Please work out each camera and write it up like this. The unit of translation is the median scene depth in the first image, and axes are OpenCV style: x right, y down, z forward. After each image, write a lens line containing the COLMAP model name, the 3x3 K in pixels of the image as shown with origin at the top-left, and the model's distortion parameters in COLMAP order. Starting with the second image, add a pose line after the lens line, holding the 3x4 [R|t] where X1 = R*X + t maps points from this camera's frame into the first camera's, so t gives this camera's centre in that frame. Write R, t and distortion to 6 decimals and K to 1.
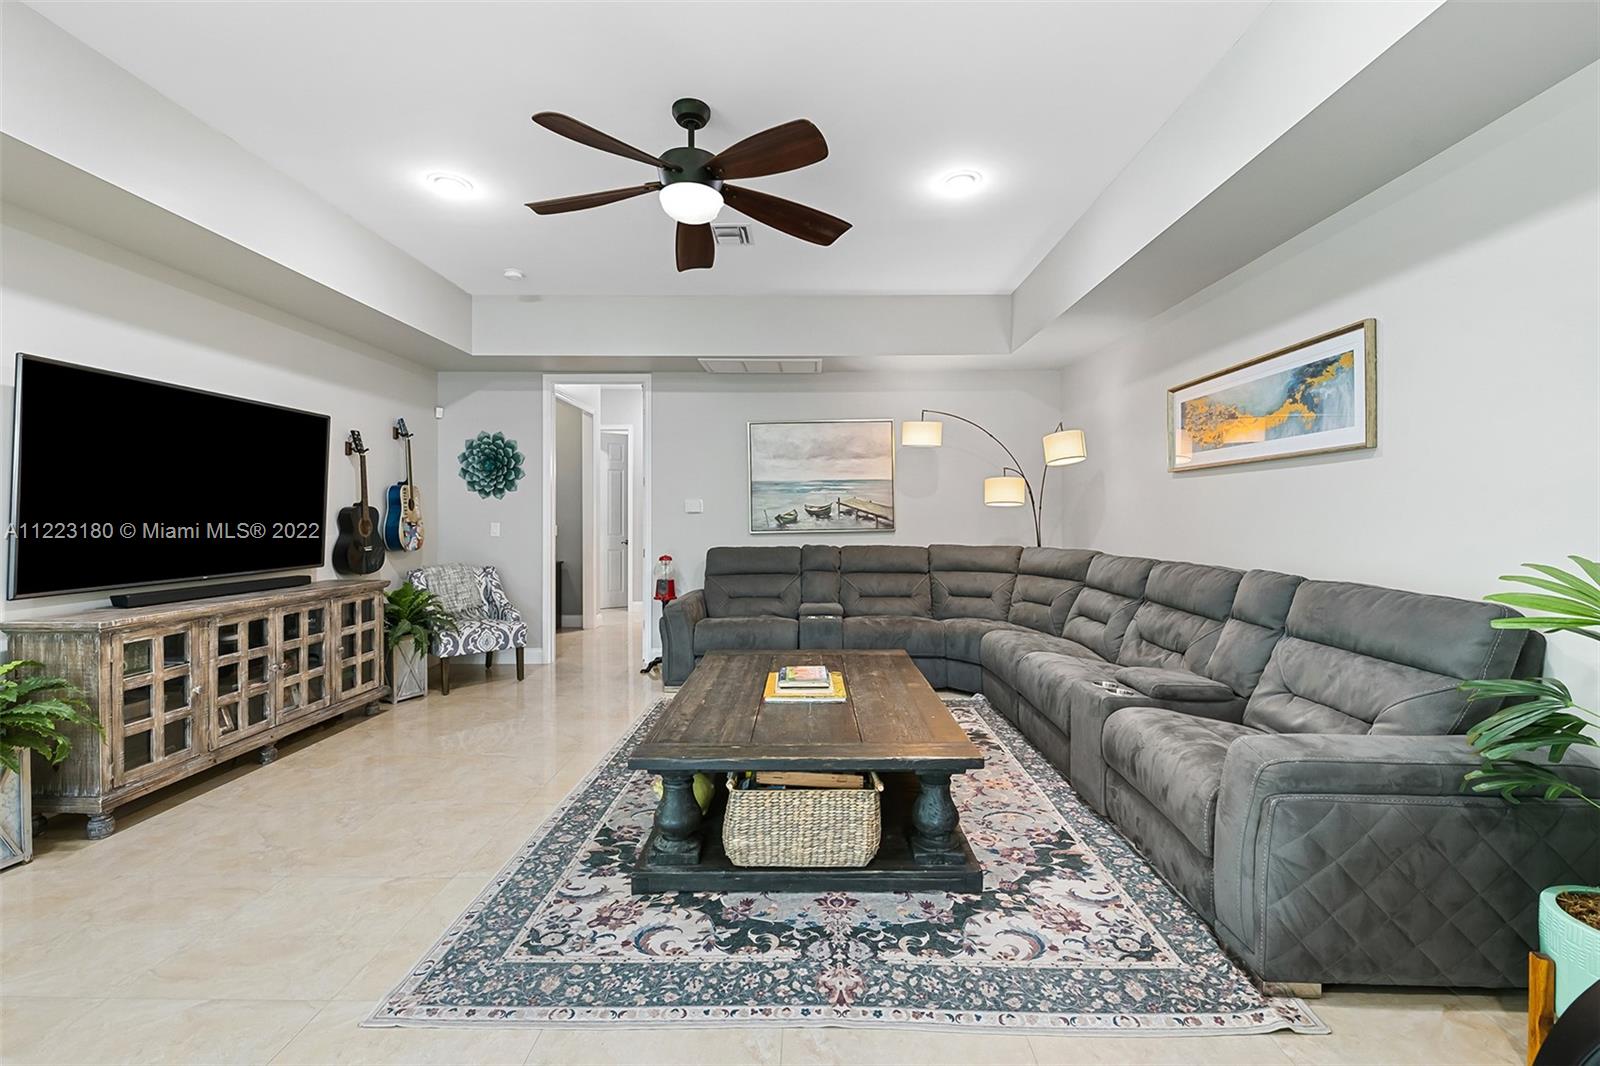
lens RADIAL K [[660.3, 0, 800.1], [0, 660.3, 517.9], [0, 0, 1]] dist [0.004528, -0.005168]
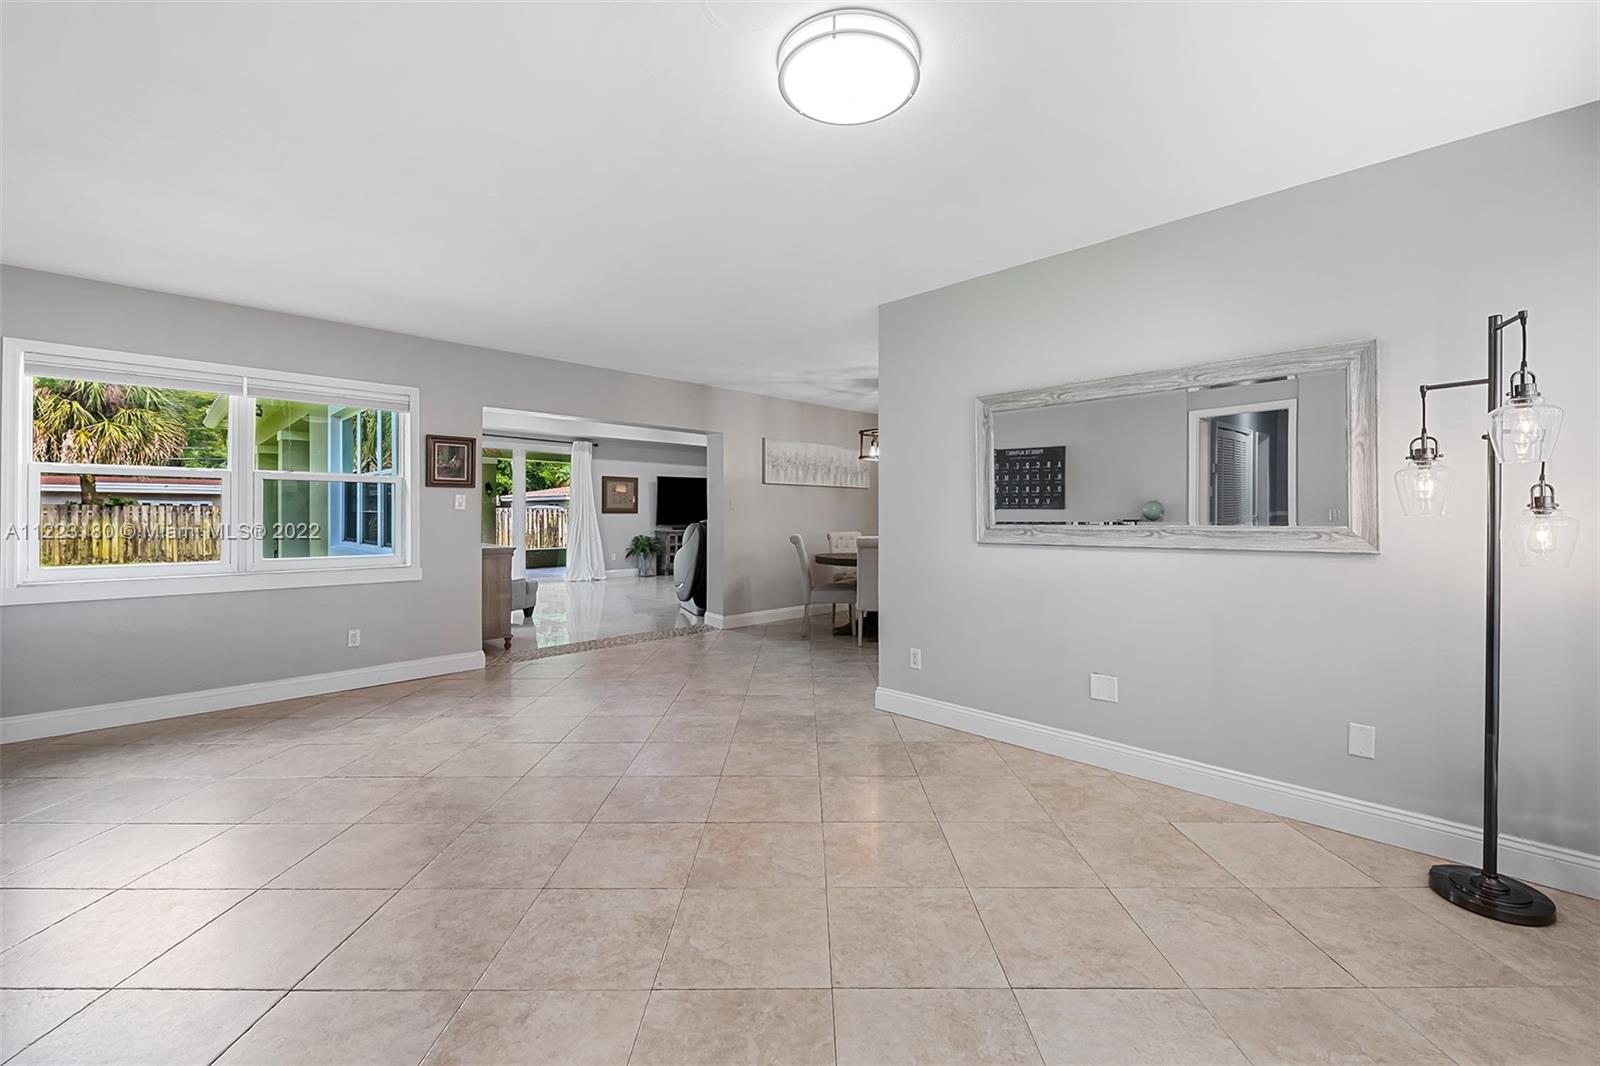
lens RADIAL K [[660.3, 0, 800.1], [0, 660.3, 517.9], [0, 0, 1]] dist [0.004528, -0.005168]
pose [[0.705364, 0.005576, -0.708823, 2.492382], [-0.003043, 0.999984, 0.004838, 0.031010], [0.708839, -0.001256, 0.705369, -1.401106]]
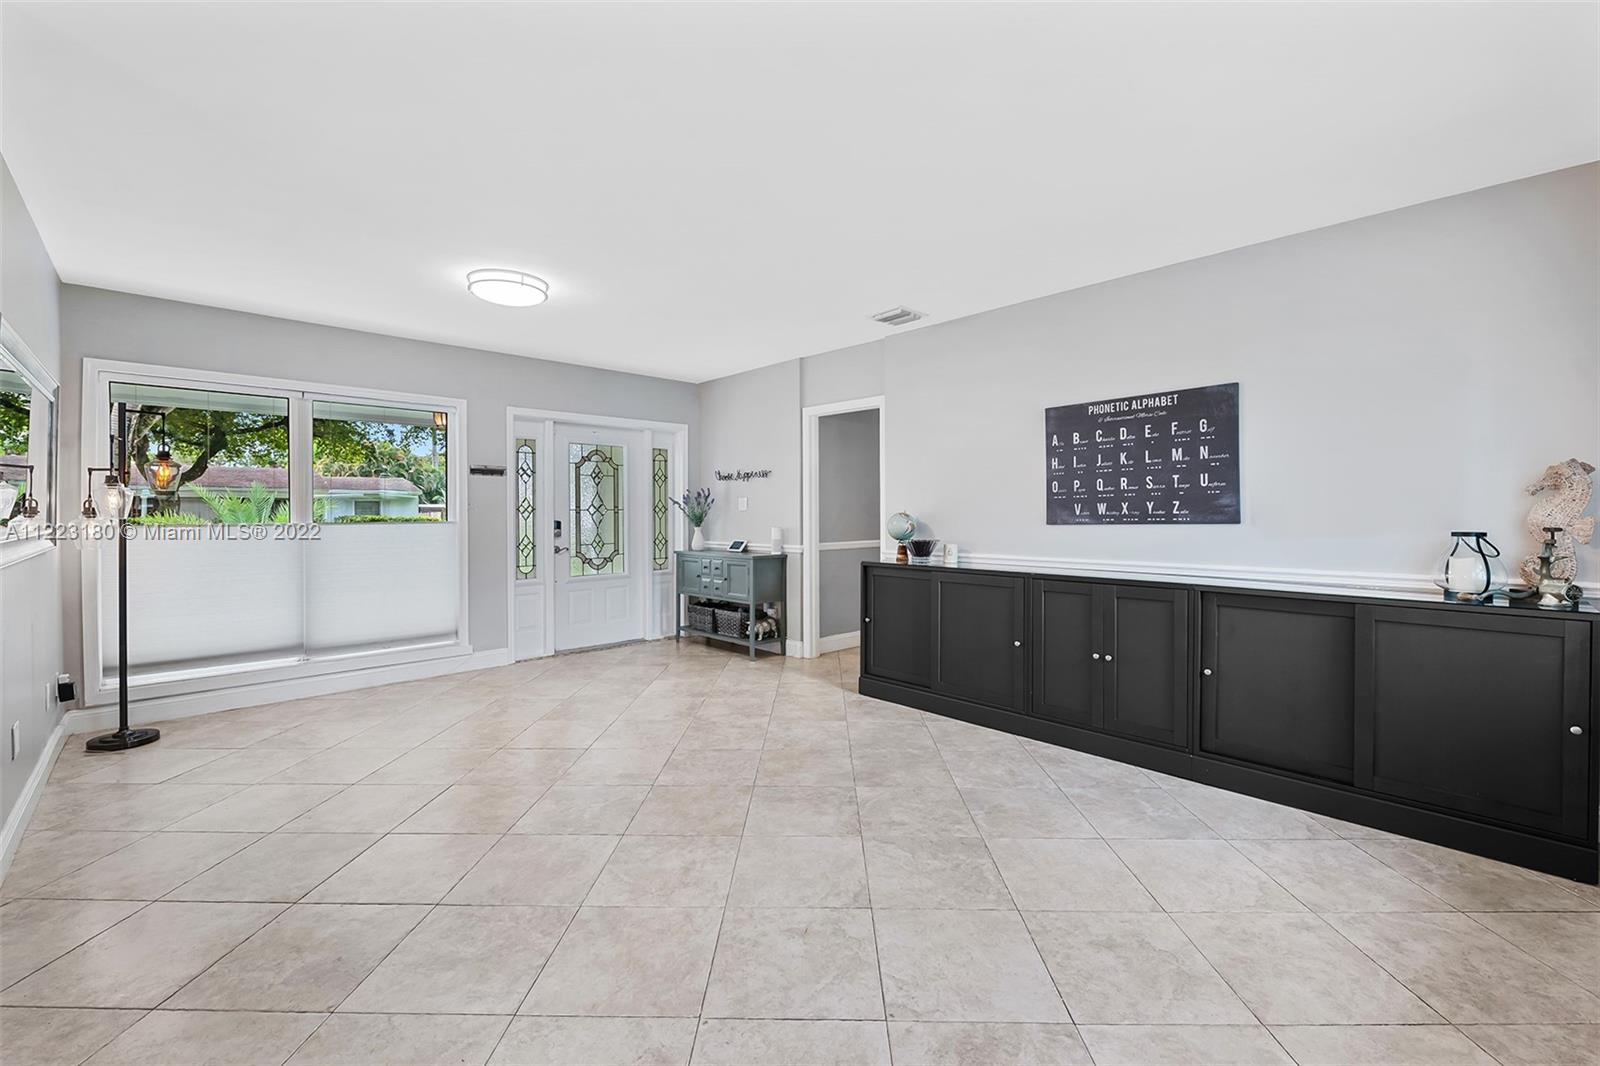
lens RADIAL K [[660.3, 0, 800.1], [0, 660.3, 517.9], [0, 0, 1]] dist [0.004528, -0.005168]
pose [[-0.692306, -0.002457, 0.721600, 0.899617], [0.005078, 0.999953, 0.008276, 0.024396], [-0.721586, 0.009393, -0.692261, -0.508020]]
